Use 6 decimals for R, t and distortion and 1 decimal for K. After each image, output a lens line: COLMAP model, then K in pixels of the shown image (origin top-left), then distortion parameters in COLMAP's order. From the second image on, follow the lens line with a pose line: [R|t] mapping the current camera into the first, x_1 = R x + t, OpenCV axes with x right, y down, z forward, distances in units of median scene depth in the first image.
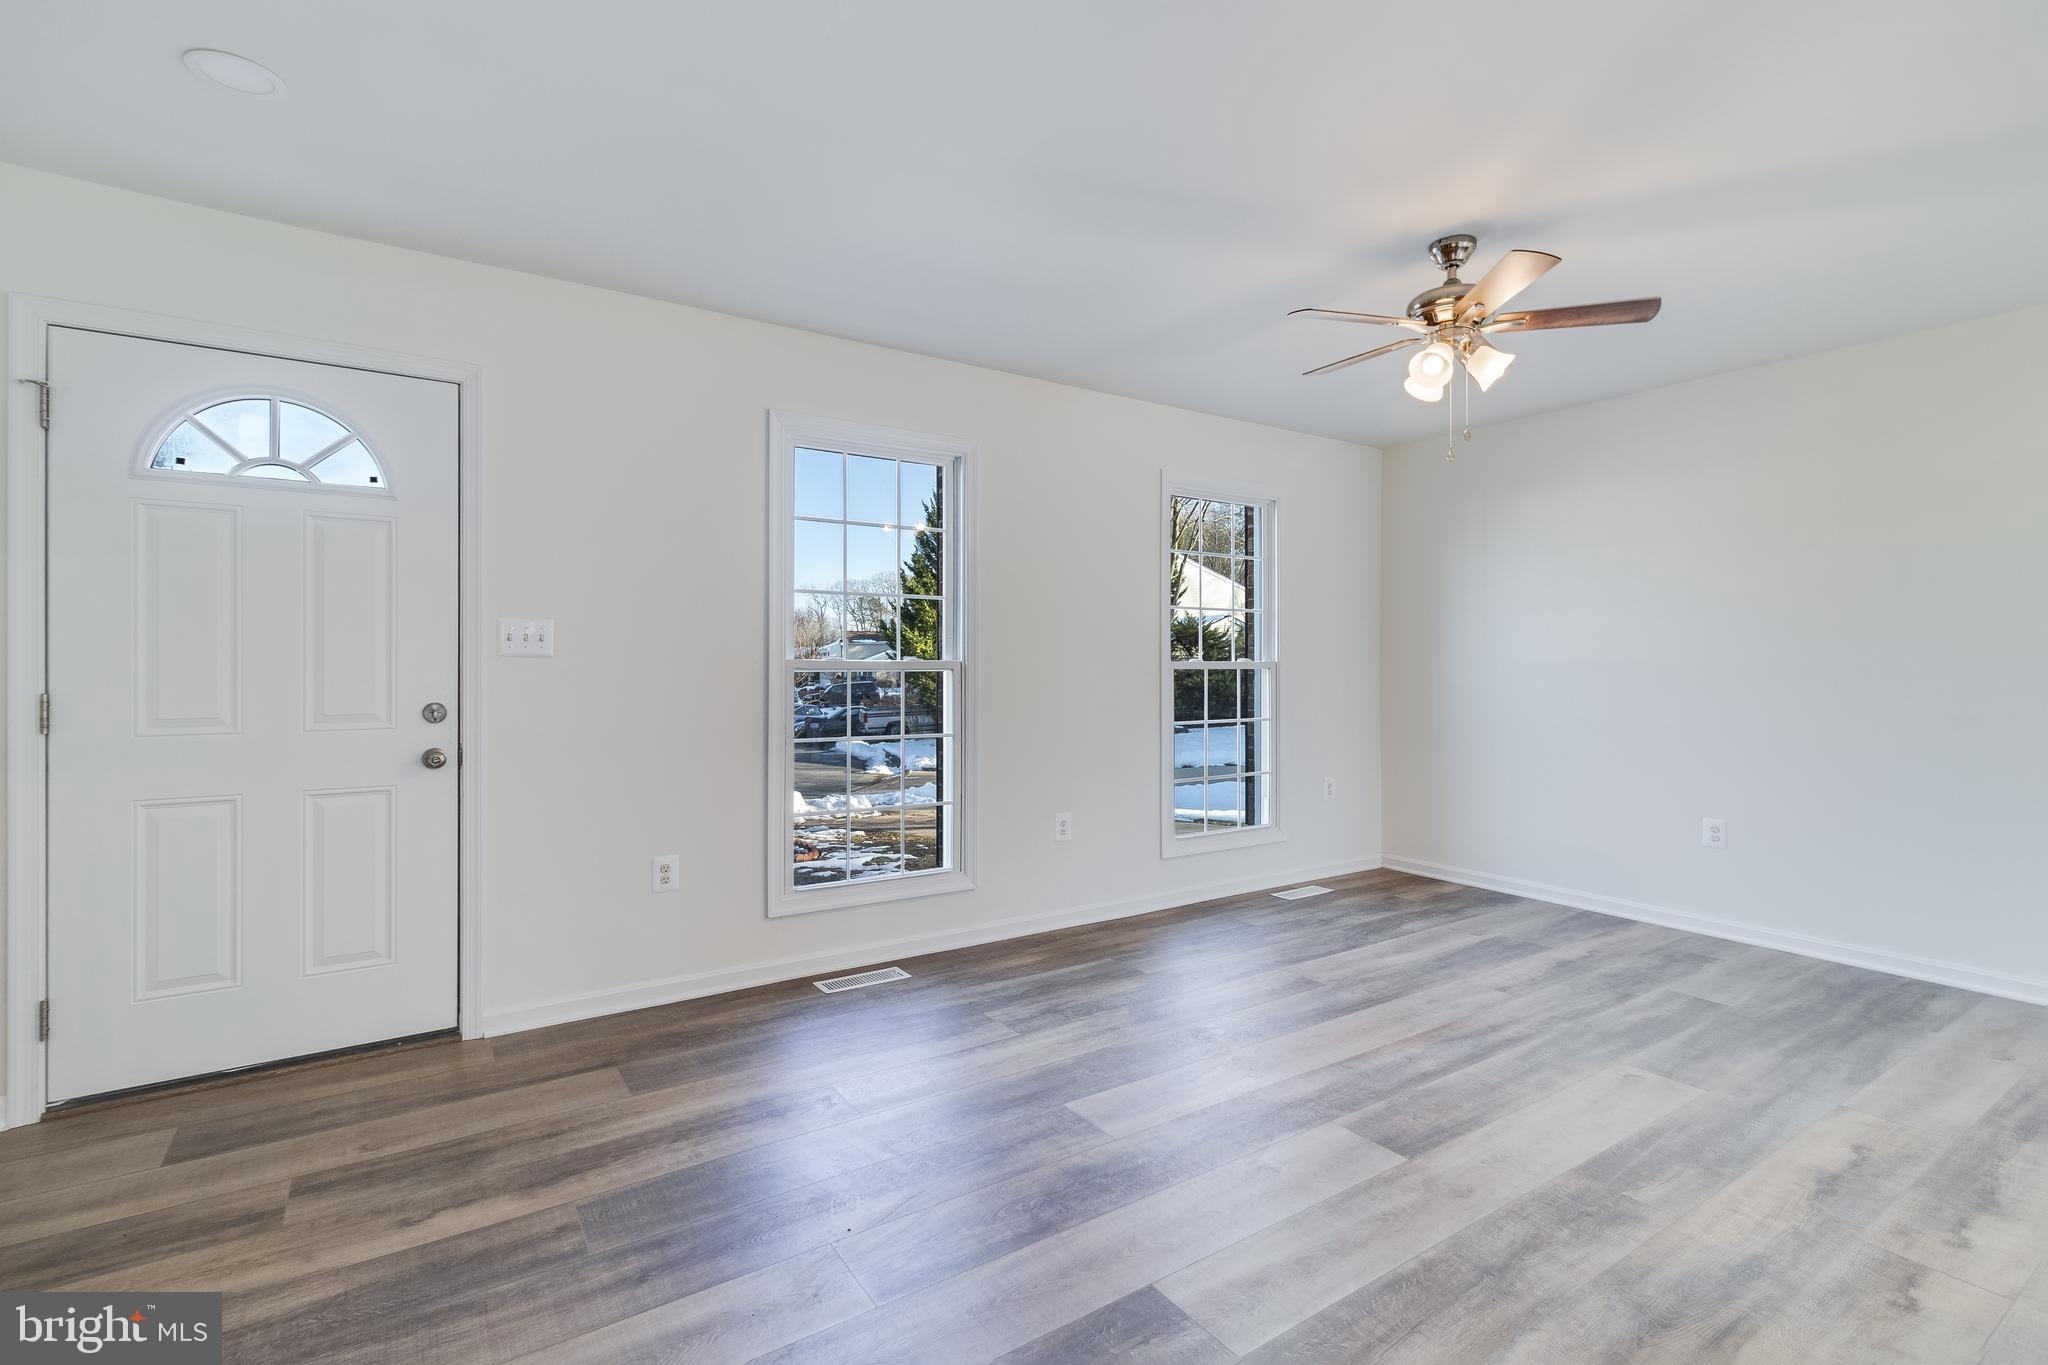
lens RADIAL K [[952.5, 0, 1024.8], [0, 952.5, 669.0], [0, 0, 1]] dist [-0.000078, 0.009700]
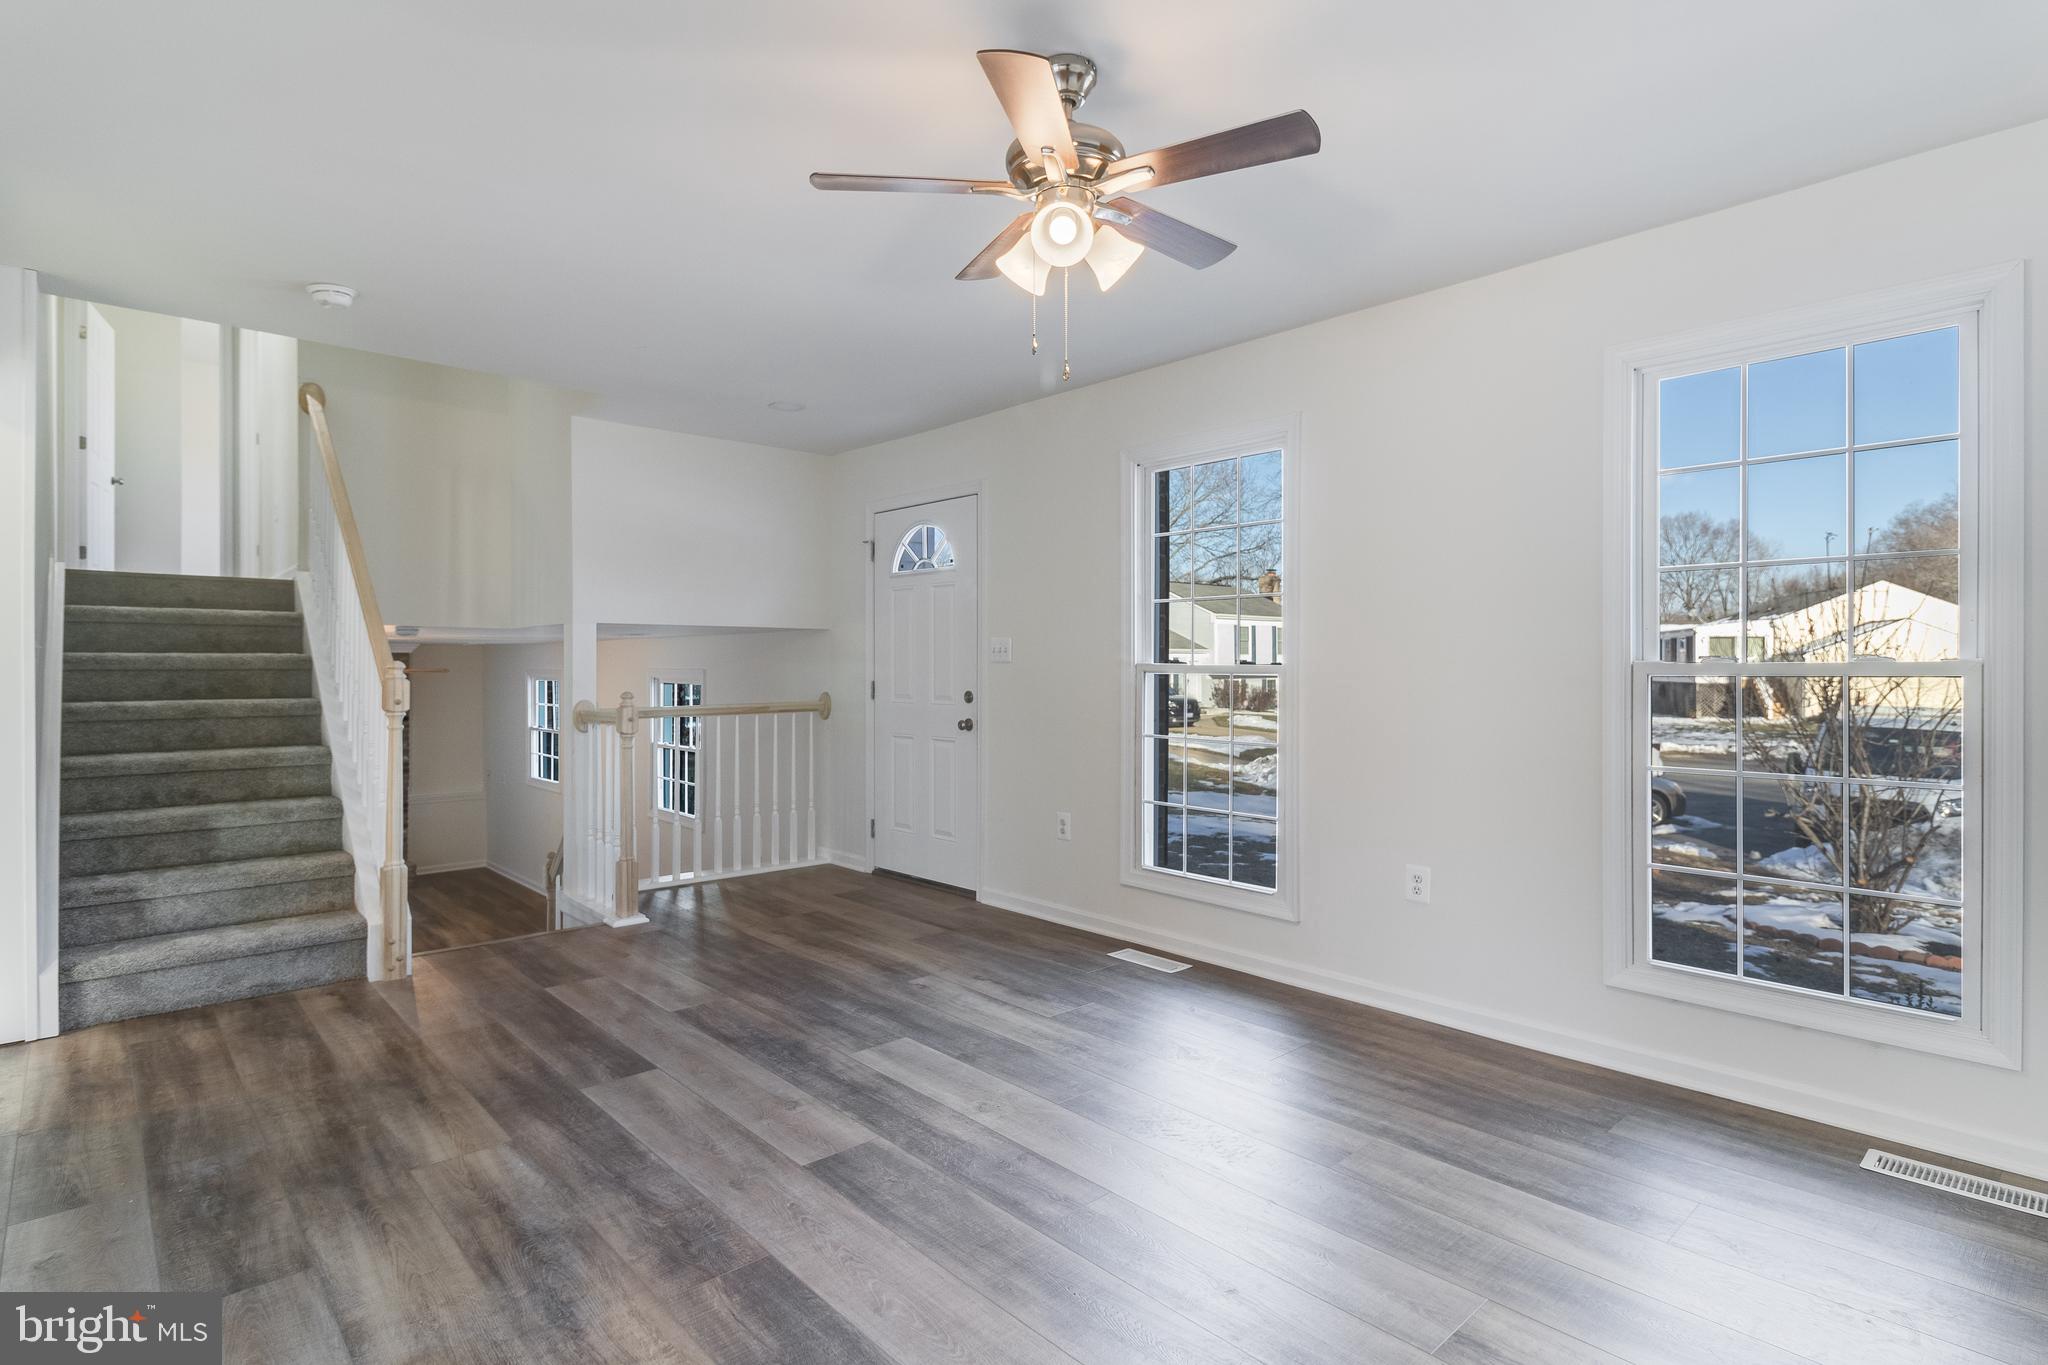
lens RADIAL K [[1035.1, 0, 998.0], [0, 1035.1, 668.4], [0, 0, 1]] dist [0.005220, 0.000721]
pose [[0.125146, -0.007063, -0.992113, 1.386706], [-0.004947, 0.999958, -0.007743, 0.013677], [0.992126, 0.005877, 0.125106, 0.996827]]
